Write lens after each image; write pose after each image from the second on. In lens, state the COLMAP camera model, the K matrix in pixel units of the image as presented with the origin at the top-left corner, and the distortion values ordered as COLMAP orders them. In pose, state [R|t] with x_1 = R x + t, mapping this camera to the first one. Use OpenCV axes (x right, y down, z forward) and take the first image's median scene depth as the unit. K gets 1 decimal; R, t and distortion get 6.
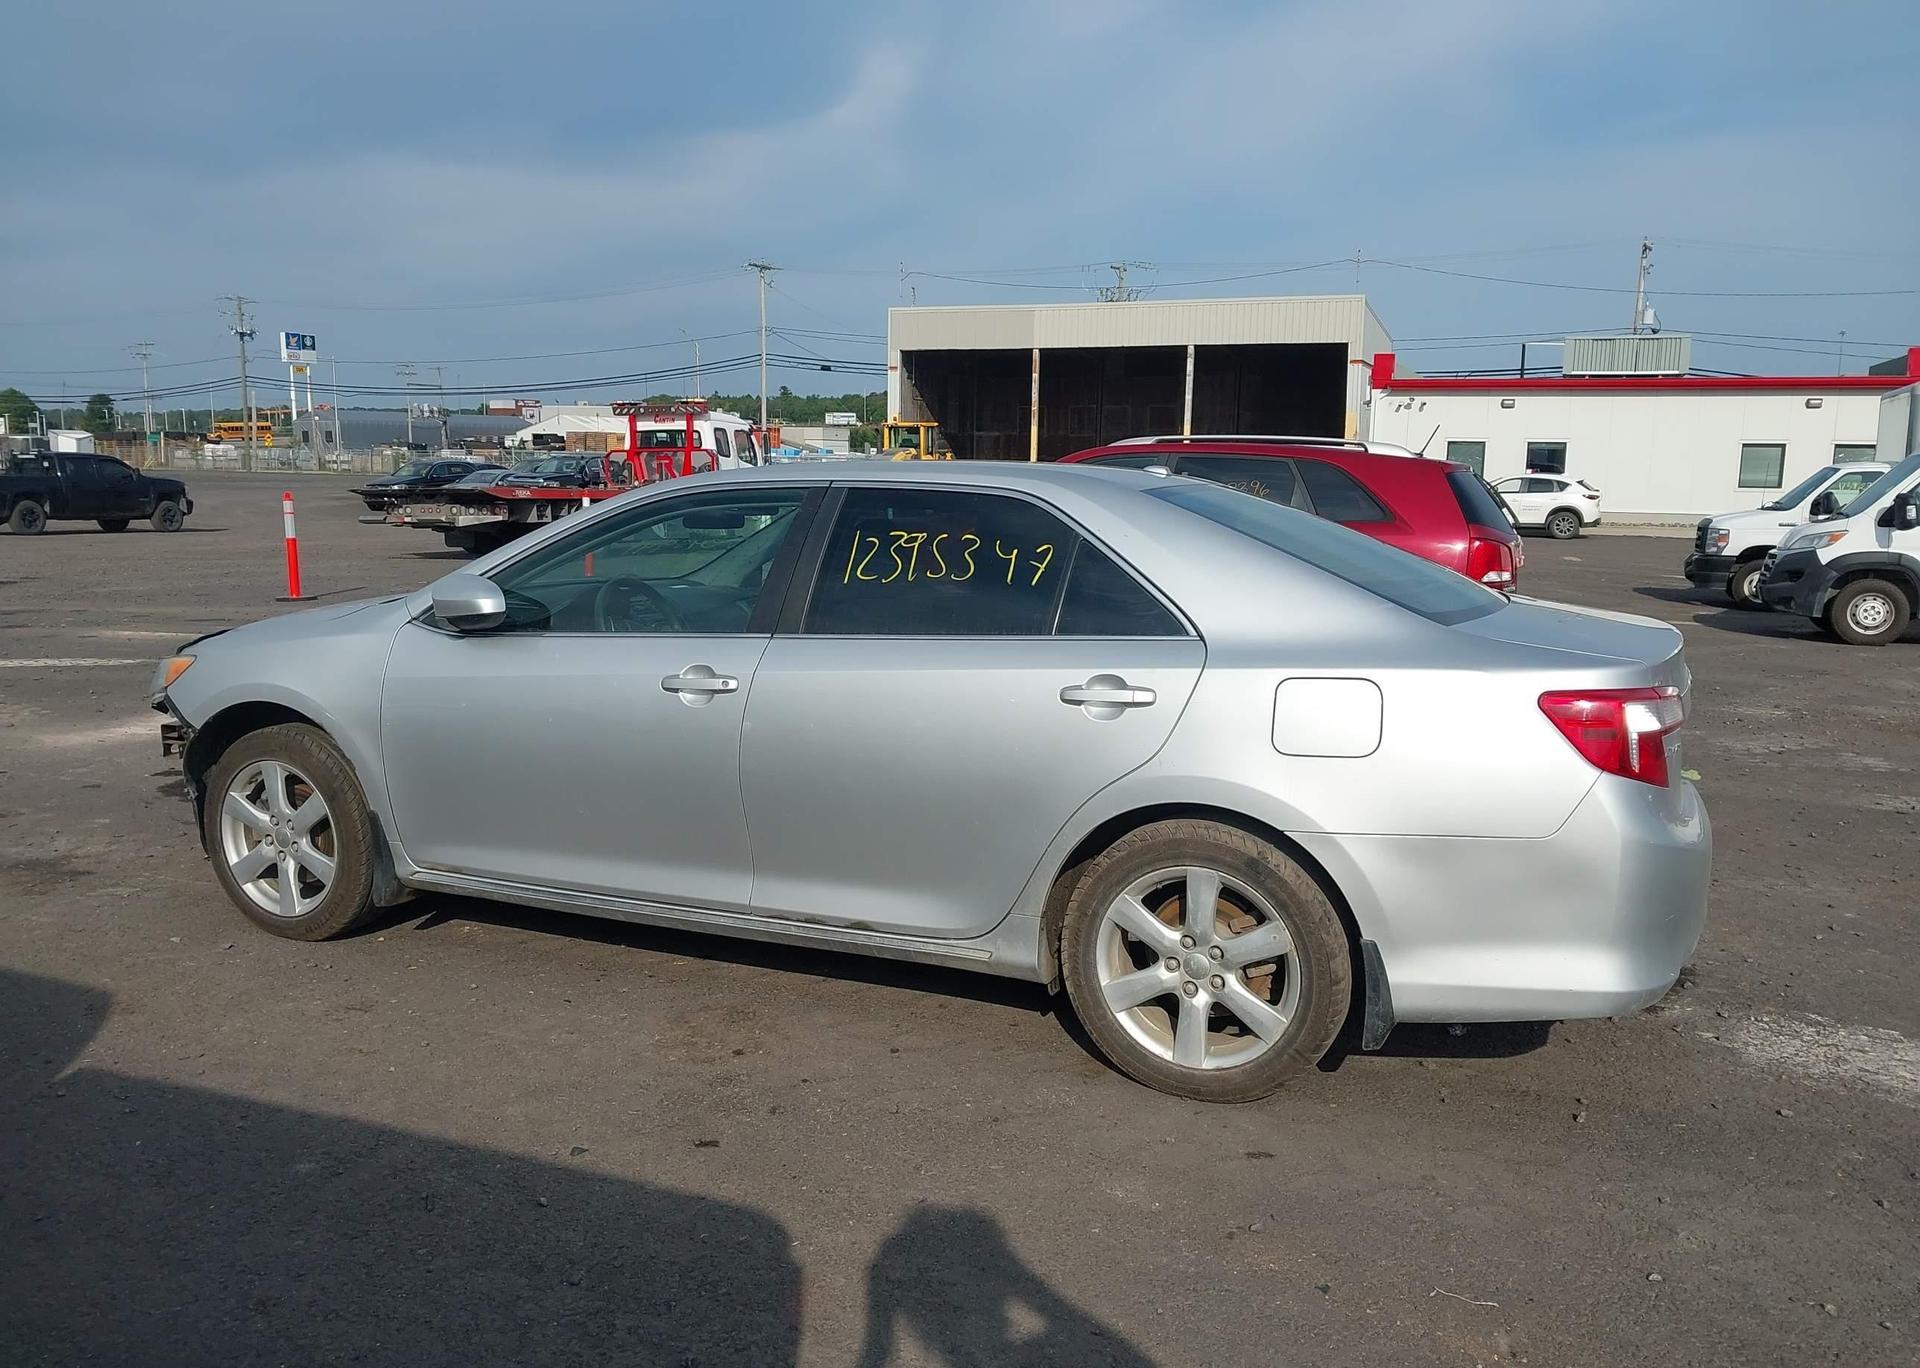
lens RADIAL K [[1517.1, 0, 954.6], [0, 1517.1, 692.7], [0, 0, 1]] dist [0.022852, -0.034230]
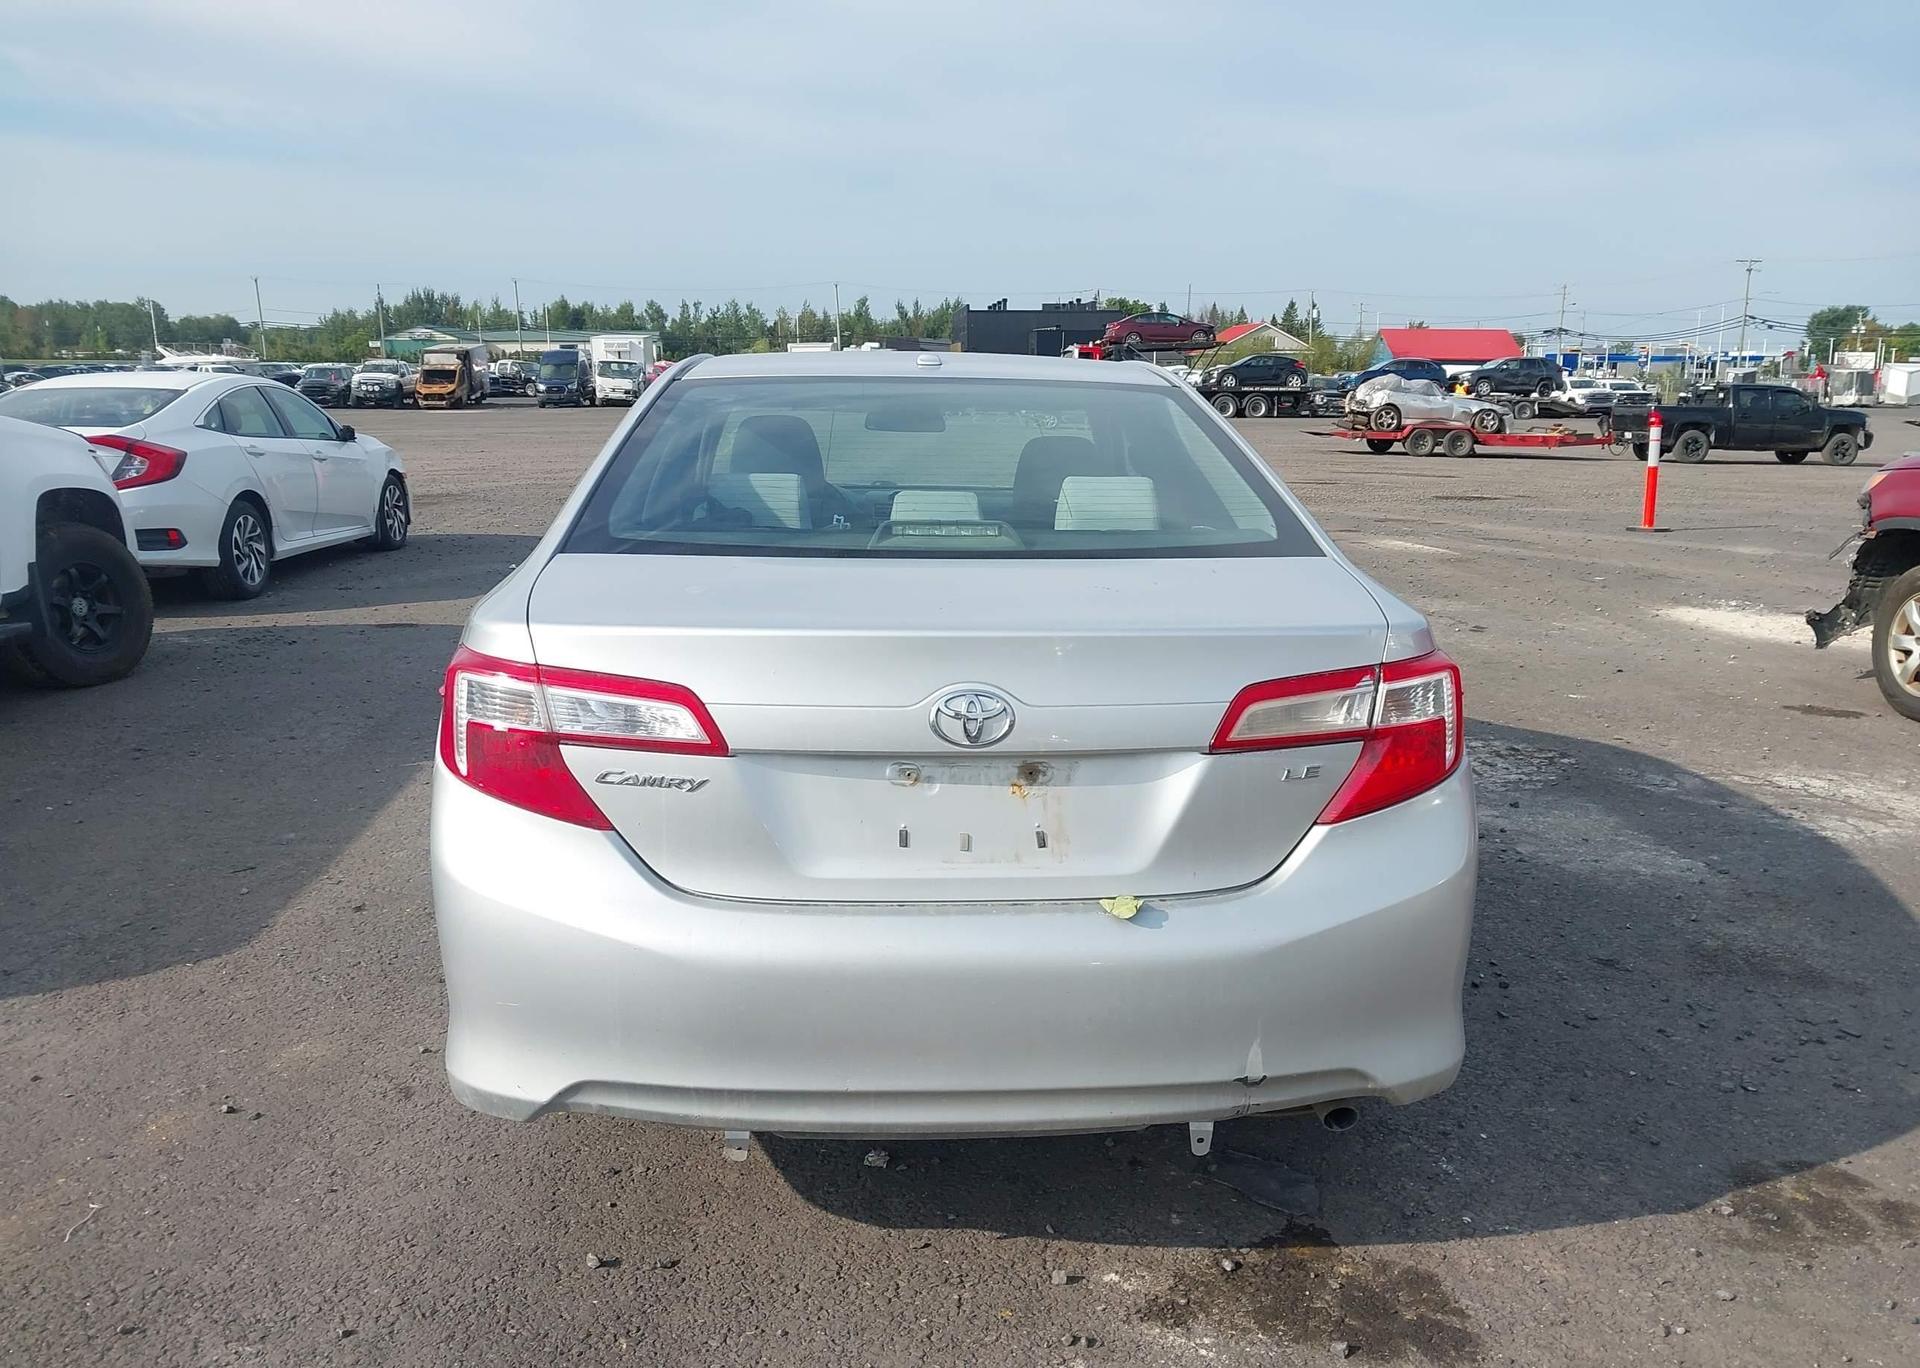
lens RADIAL K [[1517.1, 0, 975.4], [0, 1517.1, 687.9], [0, 0, 1]] dist [0.022852, -0.034230]
pose [[0.454640, 0.166351, -0.875002, 0.818699], [-0.132942, 0.984073, 0.118012, -0.070007], [0.880698, 0.062671, 0.469514, 0.618969]]
